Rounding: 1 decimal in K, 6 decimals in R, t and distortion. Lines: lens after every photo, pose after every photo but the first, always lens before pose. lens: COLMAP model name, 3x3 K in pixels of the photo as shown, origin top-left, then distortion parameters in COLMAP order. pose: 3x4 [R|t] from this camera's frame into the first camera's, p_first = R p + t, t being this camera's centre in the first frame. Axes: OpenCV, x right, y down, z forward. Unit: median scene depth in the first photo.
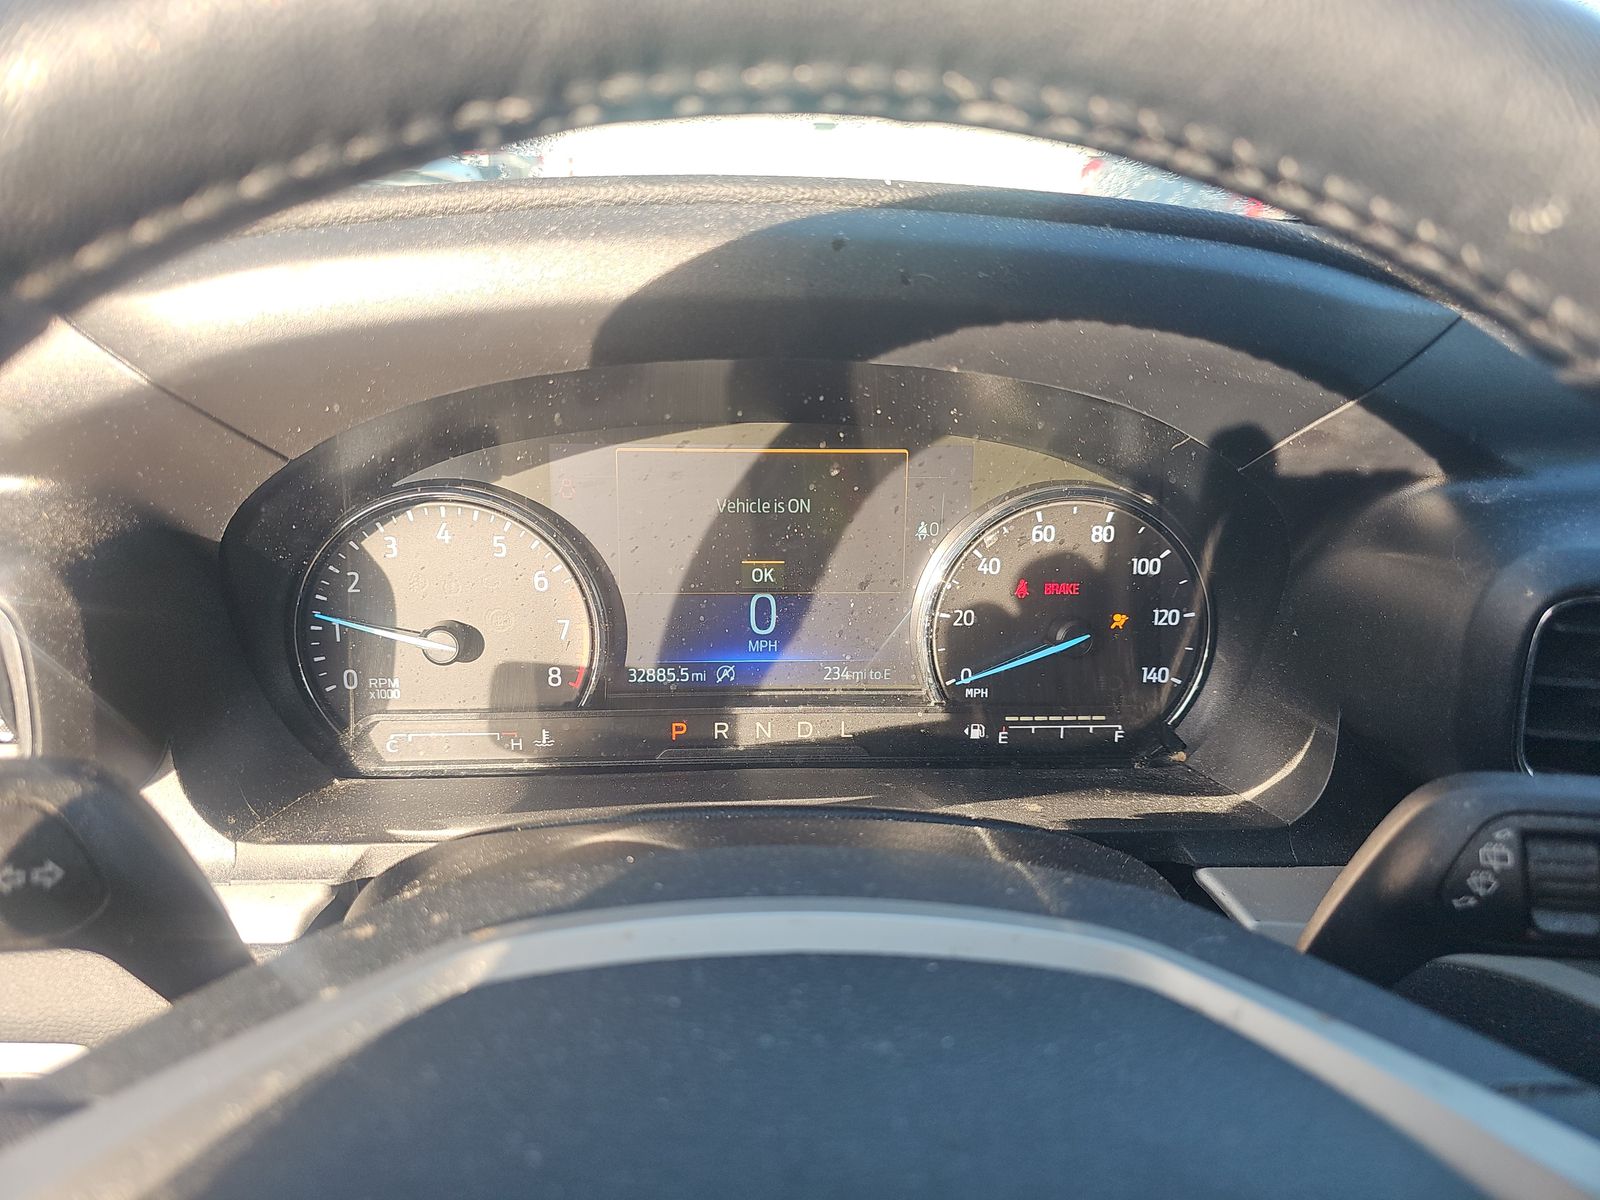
lens RADIAL K [[1047.8, 0, 802.0], [0, 1047.8, 589.5], [0, 0, 1]] dist [-0.002230, -0.002700]
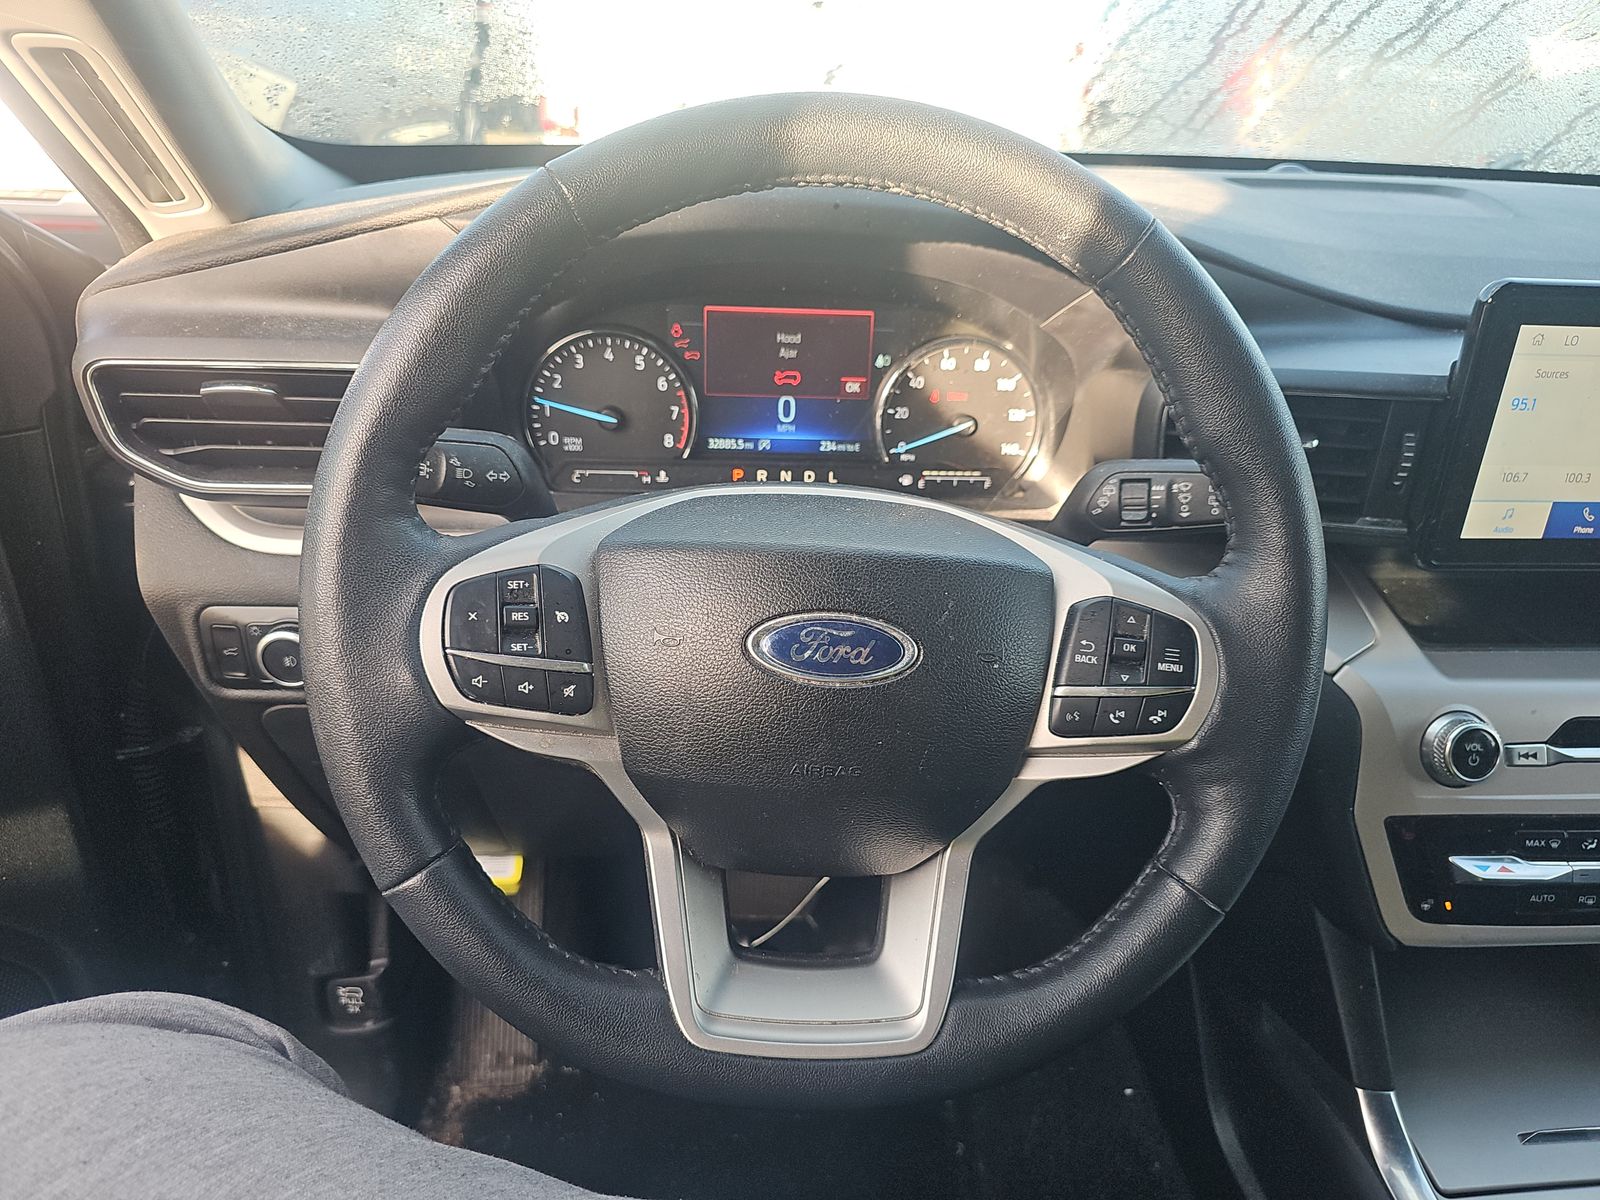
lens RADIAL K [[1047.8, 0, 789.3], [0, 1047.8, 612.4], [0, 0, 1]] dist [-0.002230, -0.002700]
pose [[0.999610, 0.027928, 0.000264, -0.025343], [-0.027758, 0.992410, 0.119798, 0.154954], [0.003084, -0.119758, 0.992798, -0.790255]]
